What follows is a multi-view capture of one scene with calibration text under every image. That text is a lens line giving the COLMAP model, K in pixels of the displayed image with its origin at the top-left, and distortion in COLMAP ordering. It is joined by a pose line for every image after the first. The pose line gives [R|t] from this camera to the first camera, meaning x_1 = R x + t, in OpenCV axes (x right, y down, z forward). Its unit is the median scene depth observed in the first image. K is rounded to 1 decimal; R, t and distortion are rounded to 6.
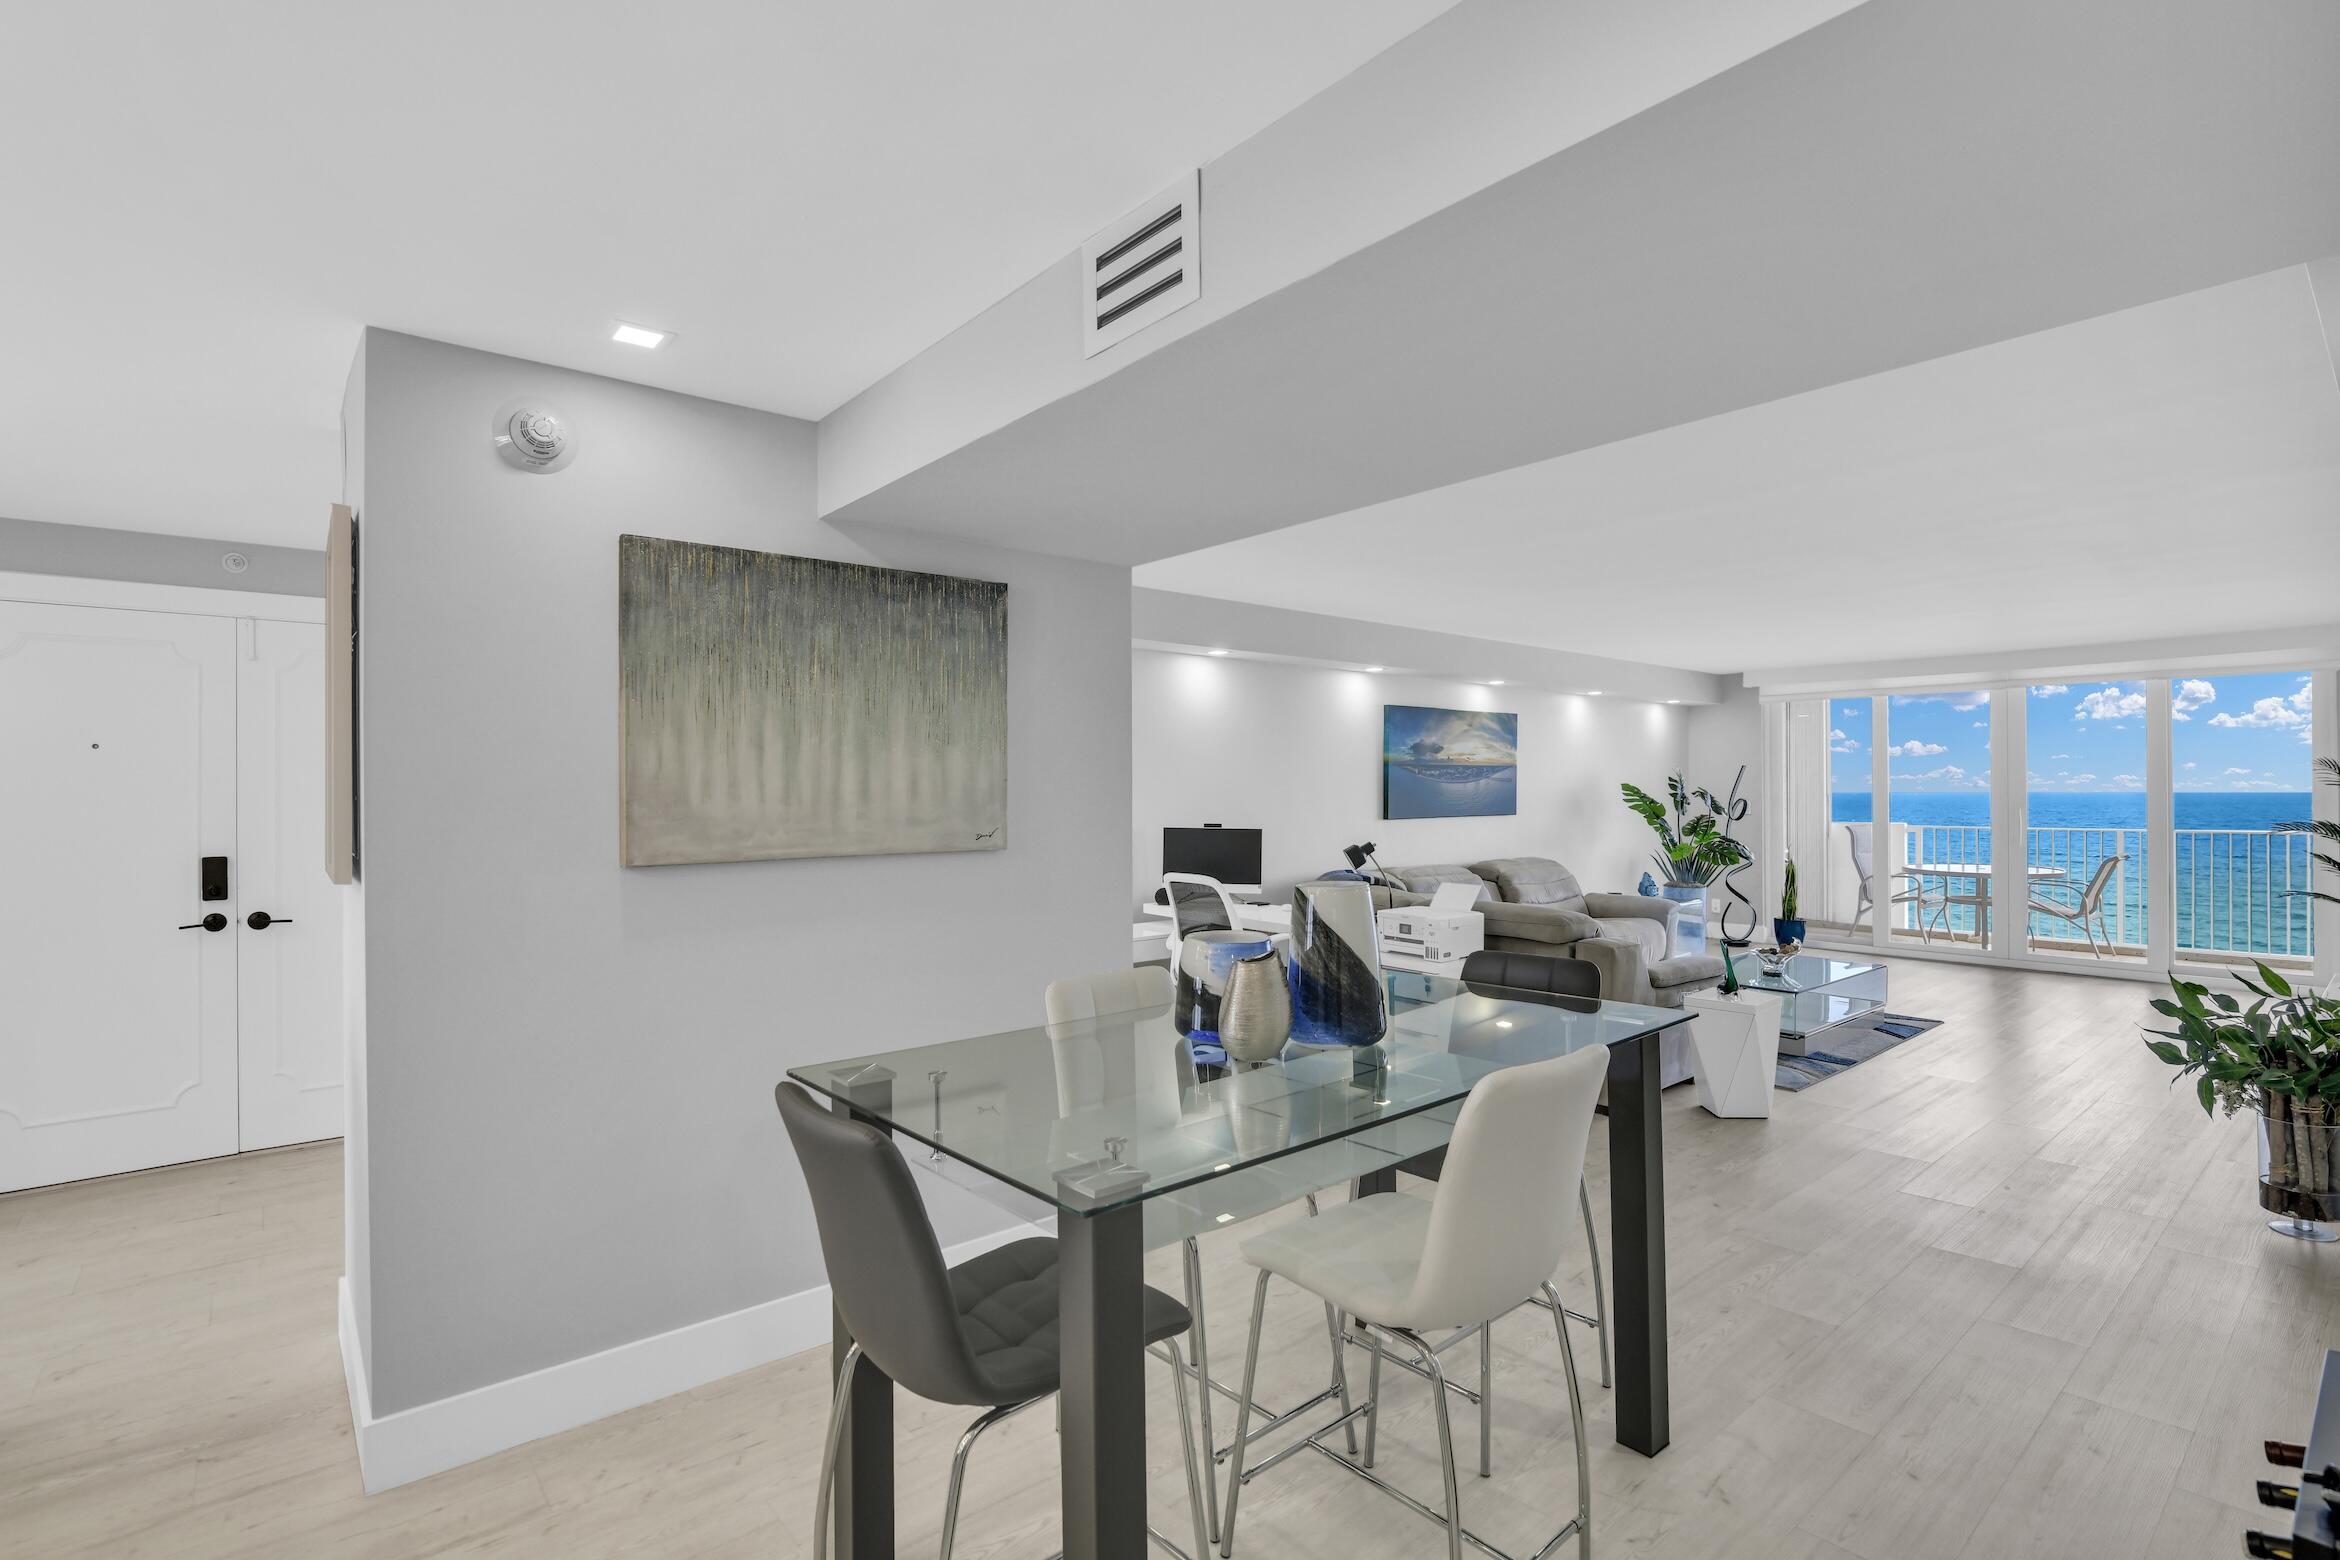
lens RADIAL K [[1093.3, 0, 1166.7], [0, 1093.3, 777.5], [0, 0, 1]] dist [-0.020210, 0.000095]
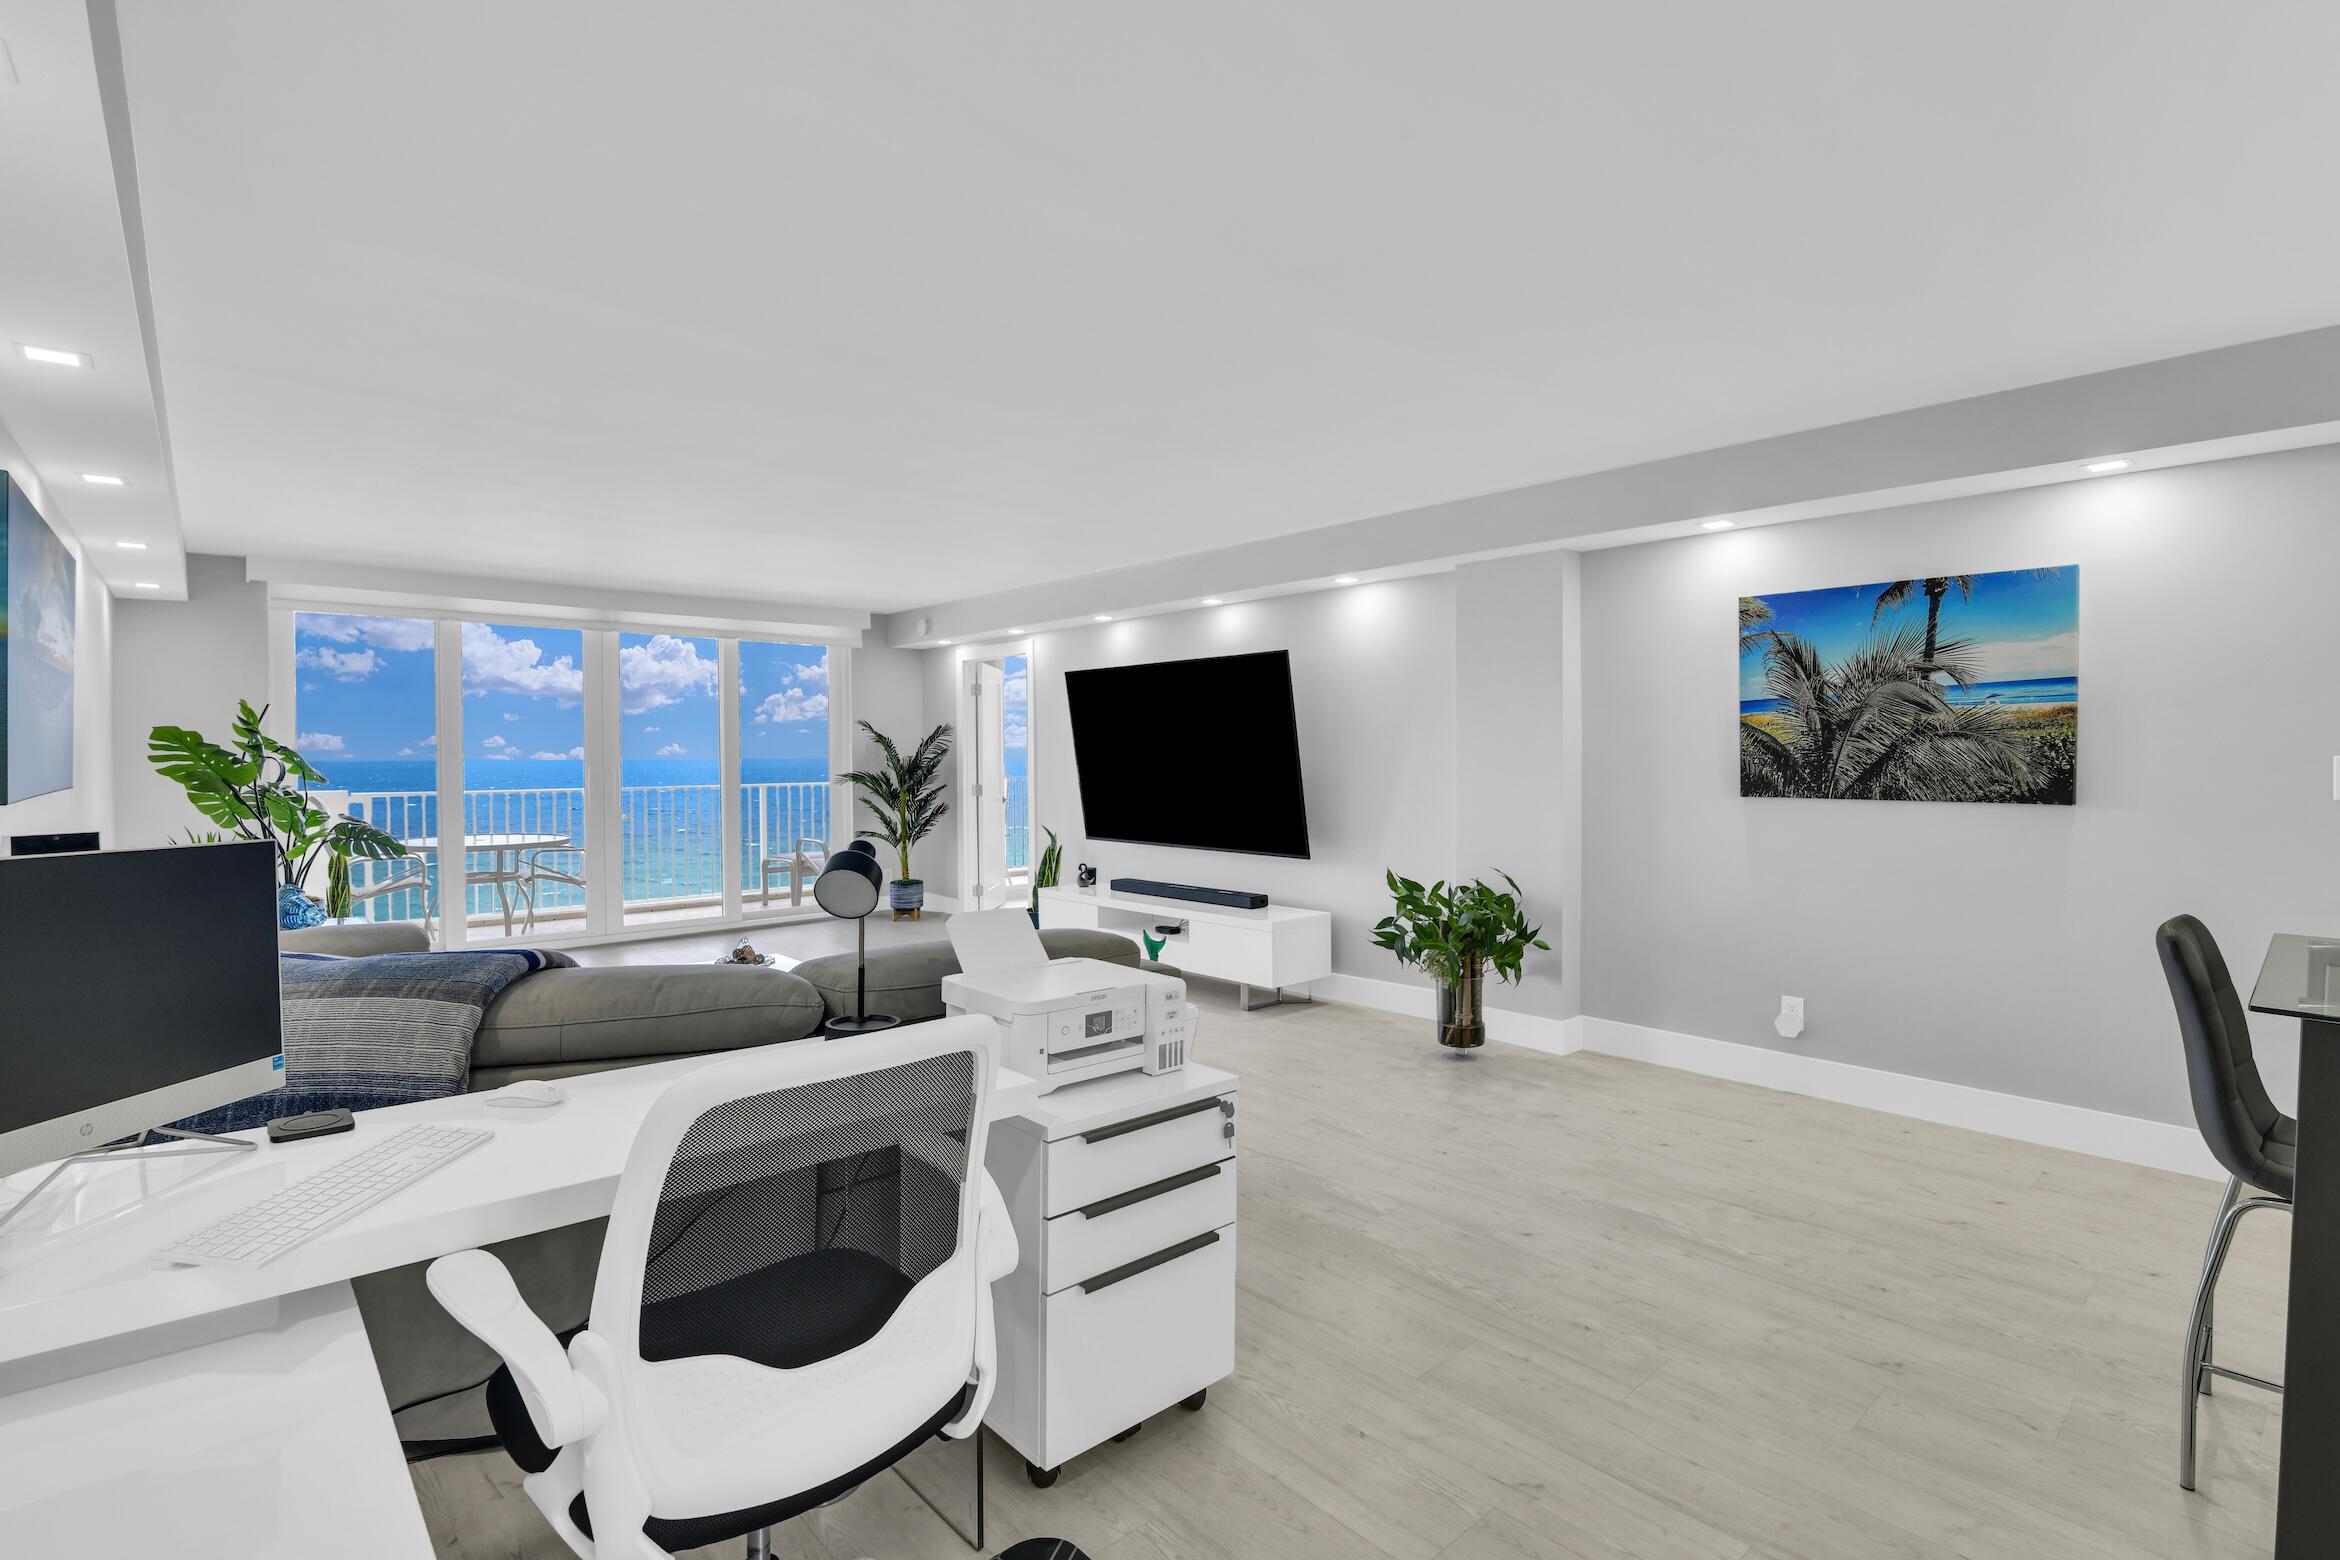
lens RADIAL K [[1093.3, 0, 1166.7], [0, 1093.3, 777.5], [0, 0, 1]] dist [-0.020210, 0.000095]
pose [[-0.029019, -0.016954, 0.999435, -0.174206], [-0.009635, 0.999814, 0.016681, 0.025103], [-0.999532, -0.009145, -0.029177, 0.778332]]
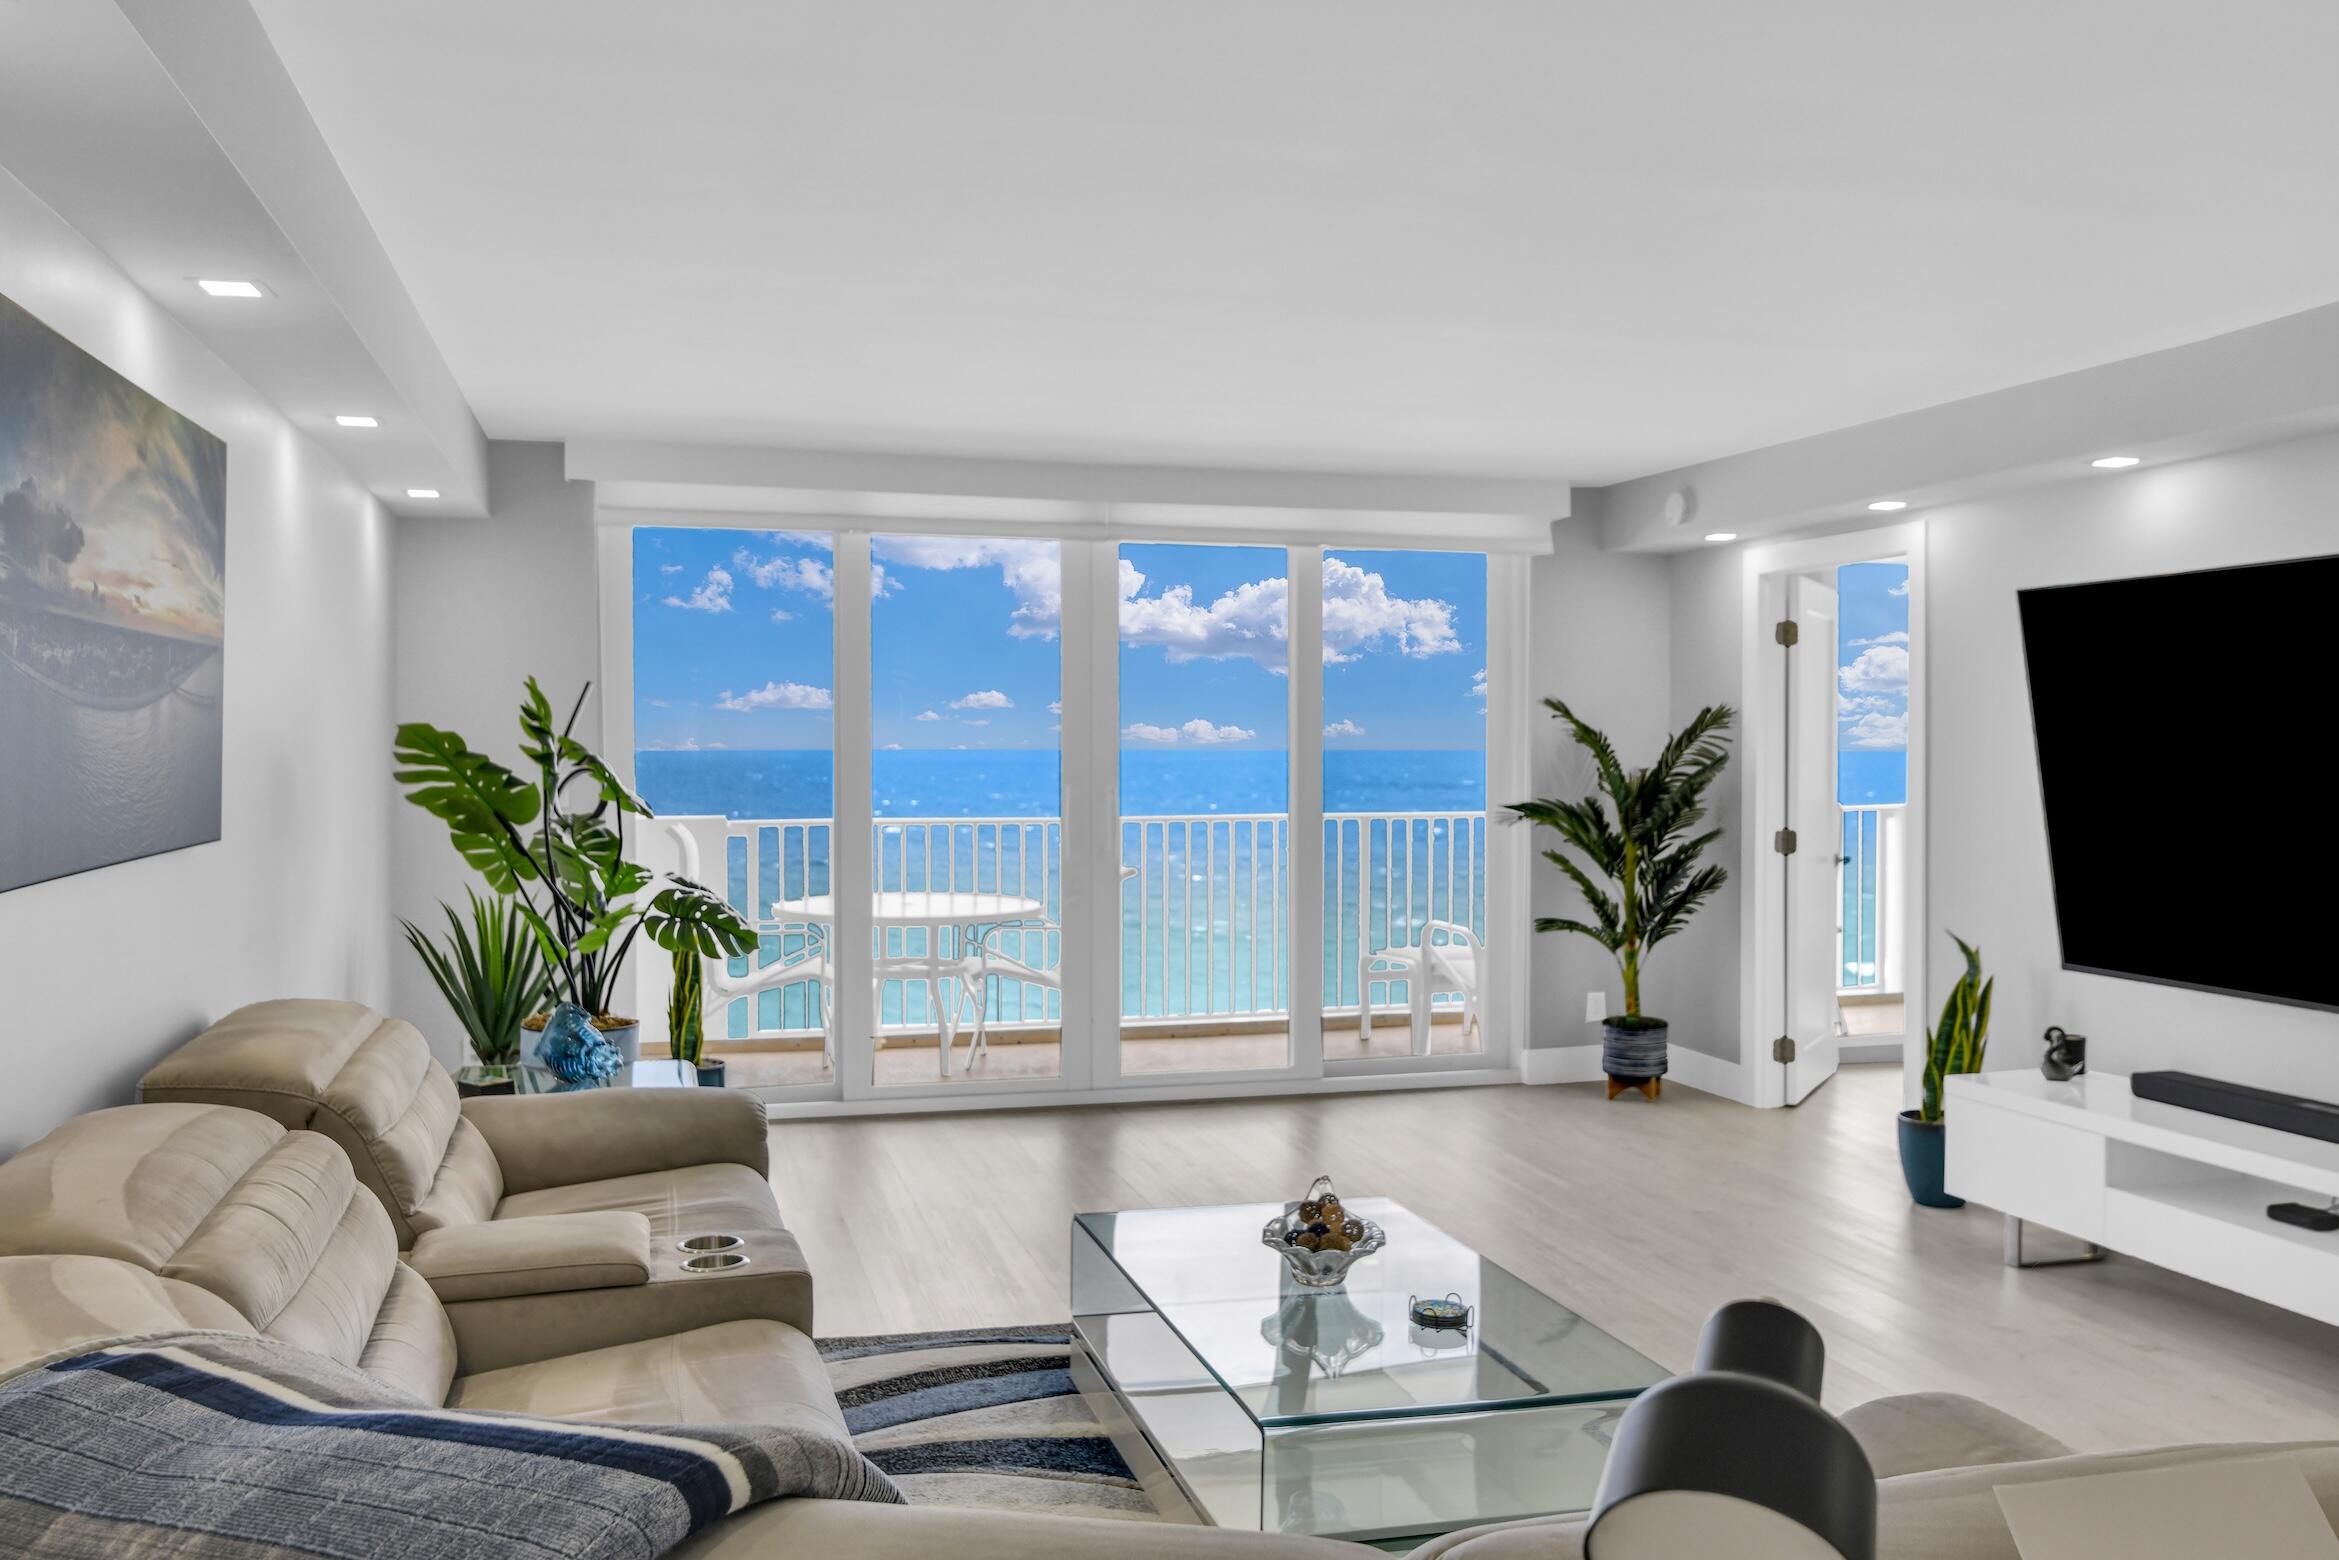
lens RADIAL K [[1888.5, 0, 1169.5], [0, 1888.5, 780.0], [0, 0, 1]] dist [0.003041, 0.003054]
pose [[0.414829, -0.012555, 0.909813, 0.015276], [-0.014579, 0.999685, 0.020443, 0.010665], [-0.909783, -0.021745, 0.414515, 0.843572]]
